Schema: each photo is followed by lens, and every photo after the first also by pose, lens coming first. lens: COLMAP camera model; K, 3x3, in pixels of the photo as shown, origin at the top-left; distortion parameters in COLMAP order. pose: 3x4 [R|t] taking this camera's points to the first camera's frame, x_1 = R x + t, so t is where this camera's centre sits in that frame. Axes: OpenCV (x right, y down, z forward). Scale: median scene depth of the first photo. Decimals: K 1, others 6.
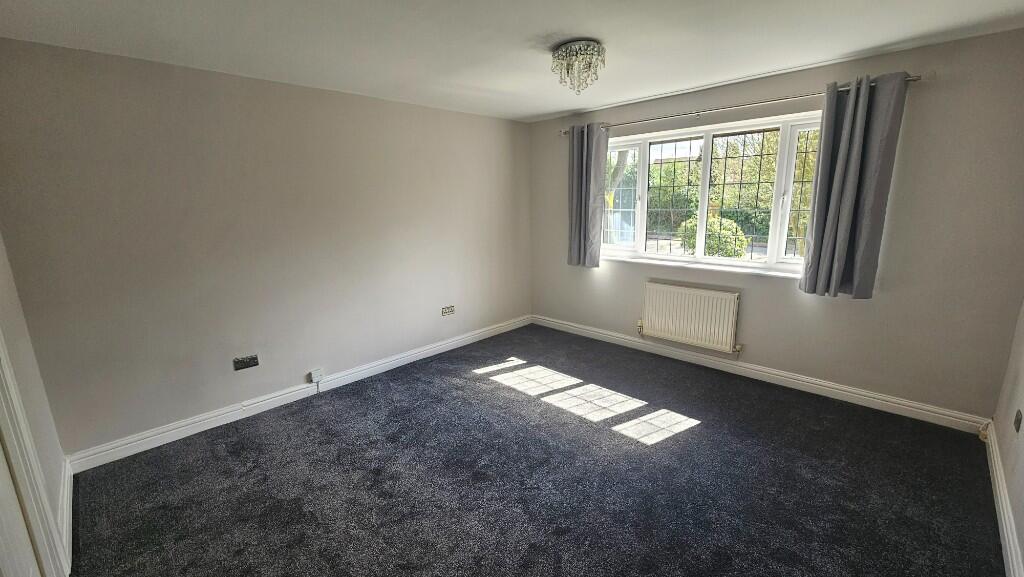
lens RADIAL K [[419.5, 0, 511.4], [0, 419.5, 286.5], [0, 0, 1]] dist [0.001416, 0.000105]
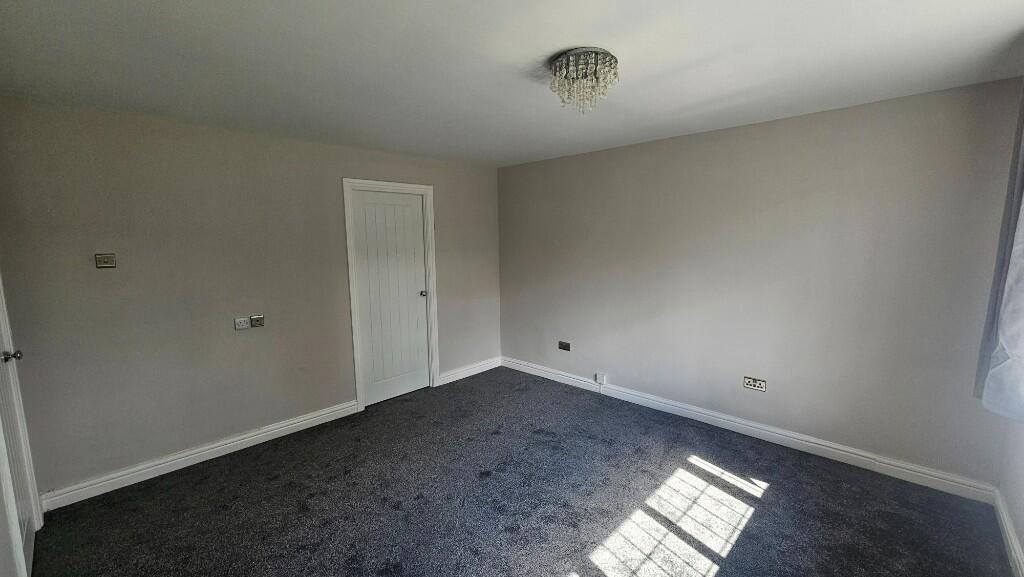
lens RADIAL K [[419.5, 0, 514.5], [0, 419.5, 295.7], [0, 0, 1]] dist [0.001416, 0.000105]
pose [[0.028713, 0.161389, -0.986473, 0.688667], [-0.196626, 0.968510, 0.152727, -0.157281], [0.980058, 0.189581, 0.059542, 0.629214]]
